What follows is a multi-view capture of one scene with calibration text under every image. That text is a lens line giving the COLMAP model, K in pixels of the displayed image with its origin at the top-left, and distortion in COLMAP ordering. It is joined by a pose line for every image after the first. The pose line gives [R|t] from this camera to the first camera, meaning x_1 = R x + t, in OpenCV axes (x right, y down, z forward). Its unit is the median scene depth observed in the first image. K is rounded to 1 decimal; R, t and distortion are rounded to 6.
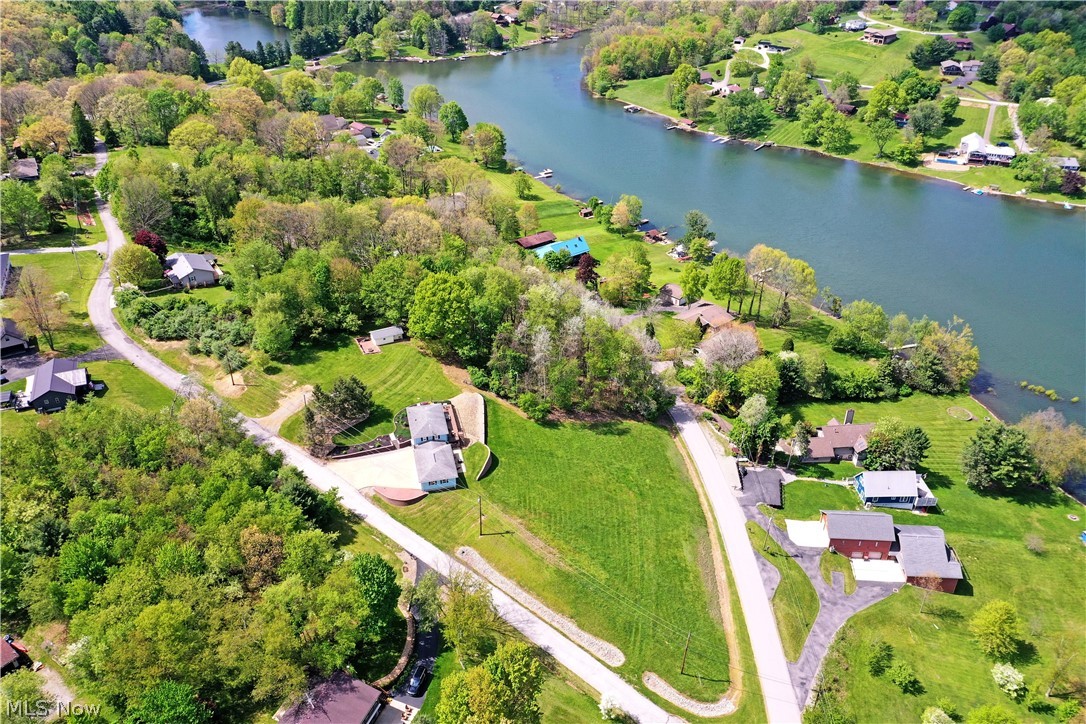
lens RADIAL K [[863.4, 0, 540.2], [0, 863.4, 360.5], [0, 0, 1]] dist [0.026164, -0.006018]
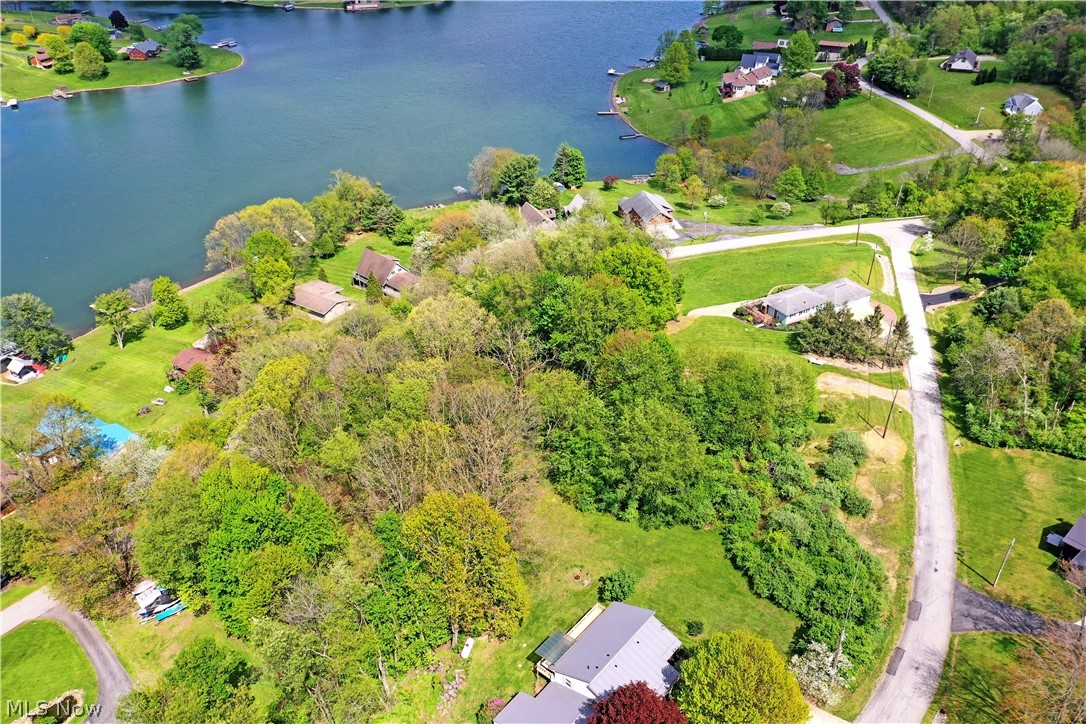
lens RADIAL K [[863.4, 0, 540.2], [0, 863.4, 360.5], [0, 0, 1]] dist [0.026164, -0.006018]
pose [[-0.294499, -0.513672, 0.805861, -0.616469], [0.501695, 0.634609, 0.587855, -0.423881], [-0.813371, 0.577419, 0.070815, 0.886878]]
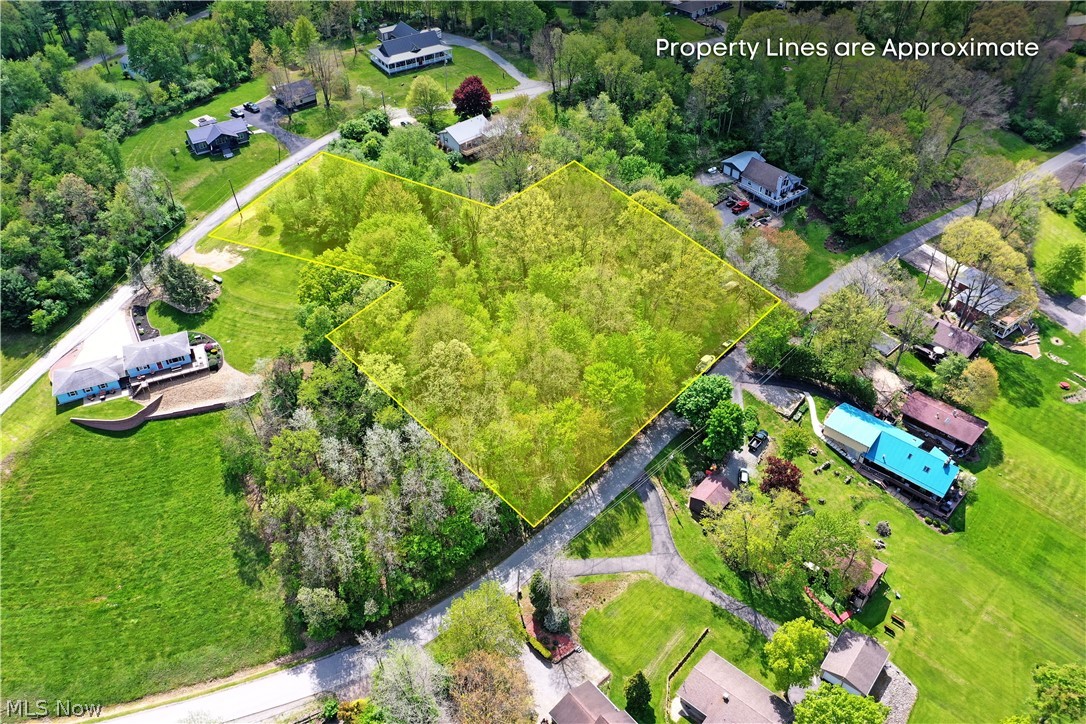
lens RADIAL K [[863.4, 0, 540.2], [0, 863.4, 360.5], [0, 0, 1]] dist [0.026164, -0.006018]
pose [[0.167407, 0.629803, -0.758501, 0.455206], [-0.493875, 0.719436, 0.488364, -0.407767], [0.853266, 0.292849, 0.431482, 0.709905]]
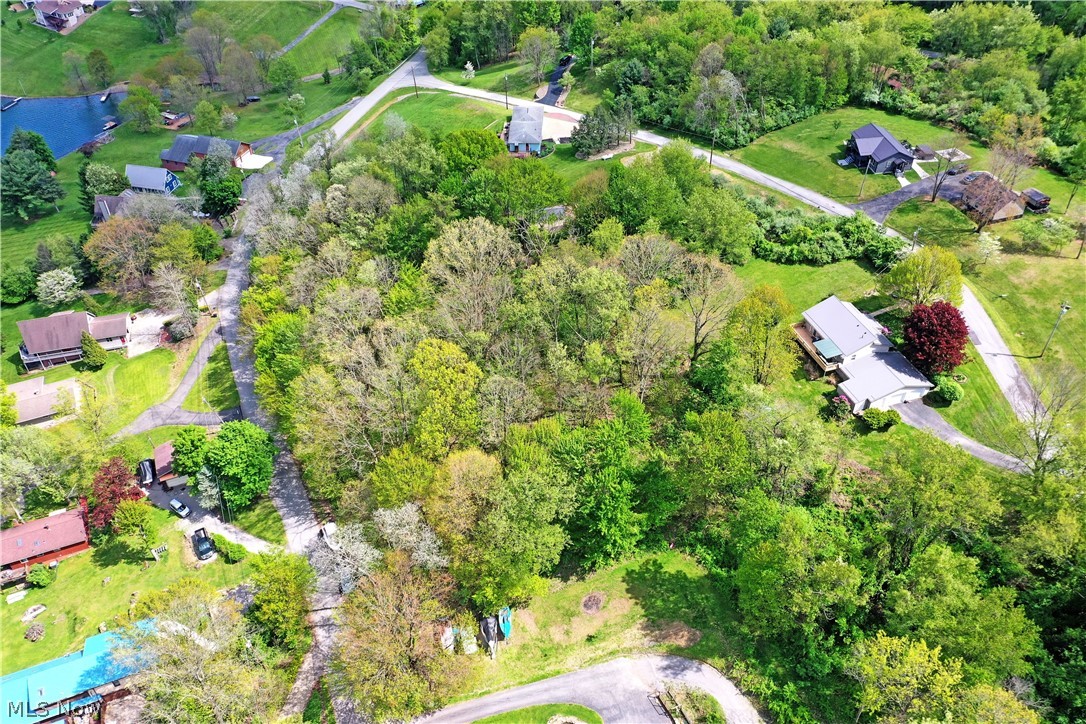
lens RADIAL K [[863.4, 0, 540.2], [0, 863.4, 360.5], [0, 0, 1]] dist [0.026164, -0.006018]
pose [[-0.967053, -0.157077, 0.200338, -0.310185], [0.139578, 0.330973, 0.933260, -0.645901], [-0.212900, 0.930475, -0.298144, 1.189822]]
